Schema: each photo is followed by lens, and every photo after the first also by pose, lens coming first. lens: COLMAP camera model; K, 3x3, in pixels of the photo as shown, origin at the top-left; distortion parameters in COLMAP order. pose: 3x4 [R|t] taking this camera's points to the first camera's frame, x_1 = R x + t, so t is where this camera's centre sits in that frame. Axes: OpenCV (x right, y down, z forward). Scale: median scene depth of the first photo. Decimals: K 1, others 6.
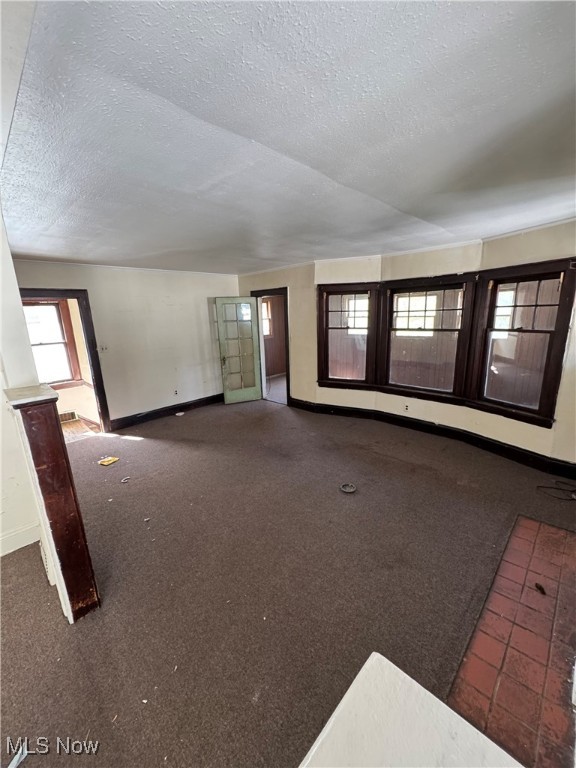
lens RADIAL K [[307.8, 0, 288.2], [0, 307.8, 385.6], [0, 0, 1]] dist [-0.004440, 0.000958]
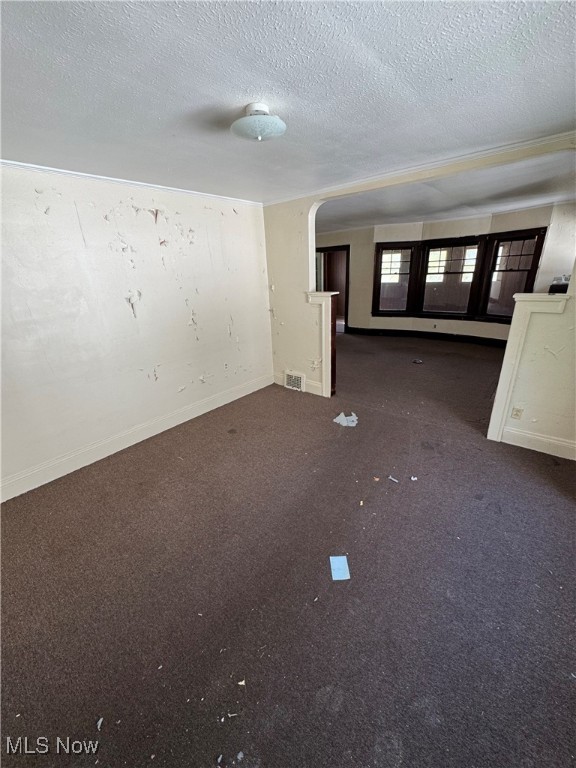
lens RADIAL K [[307.8, 0, 288.1], [0, 307.8, 383.7], [0, 0, 1]] dist [-0.004440, 0.000958]
pose [[0.996755, -0.039404, 0.070184, -0.474102], [0.031050, 0.992718, 0.116387, 0.158364], [-0.074259, -0.113830, 0.990721, -0.510894]]
